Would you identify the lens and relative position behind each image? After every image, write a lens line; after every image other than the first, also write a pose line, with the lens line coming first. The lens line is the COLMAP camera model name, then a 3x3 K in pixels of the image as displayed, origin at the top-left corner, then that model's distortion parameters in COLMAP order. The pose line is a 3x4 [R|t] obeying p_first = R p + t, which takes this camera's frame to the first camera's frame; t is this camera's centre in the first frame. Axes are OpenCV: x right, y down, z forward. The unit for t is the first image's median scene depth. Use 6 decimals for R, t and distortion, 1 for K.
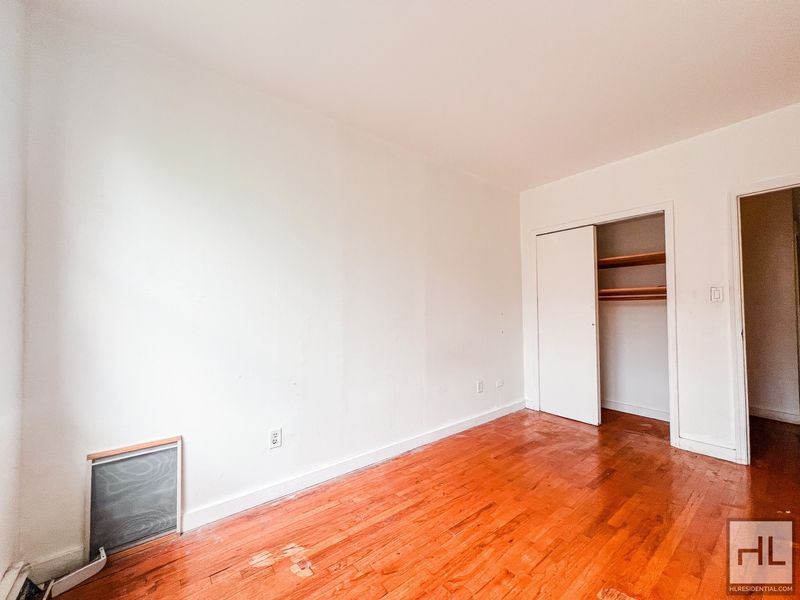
lens RADIAL K [[321.2, 0, 400.0], [0, 321.2, 300.0], [0, 0, 1]] dist [0.000287, 0.000068]
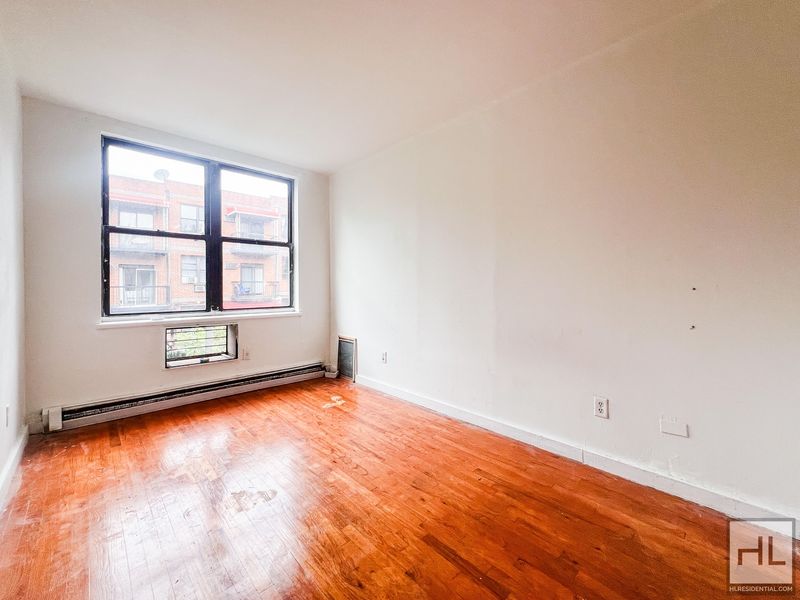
lens RADIAL K [[337.9, 0, 398.8], [0, 337.9, 284.2], [0, 0, 1]] dist [-0.000298, -0.000026]
pose [[0.078664, 0.006594, -0.996879, 1.187531], [0.035876, 0.999312, 0.009441, 0.029560], [0.996255, -0.036507, 0.078373, 0.821292]]
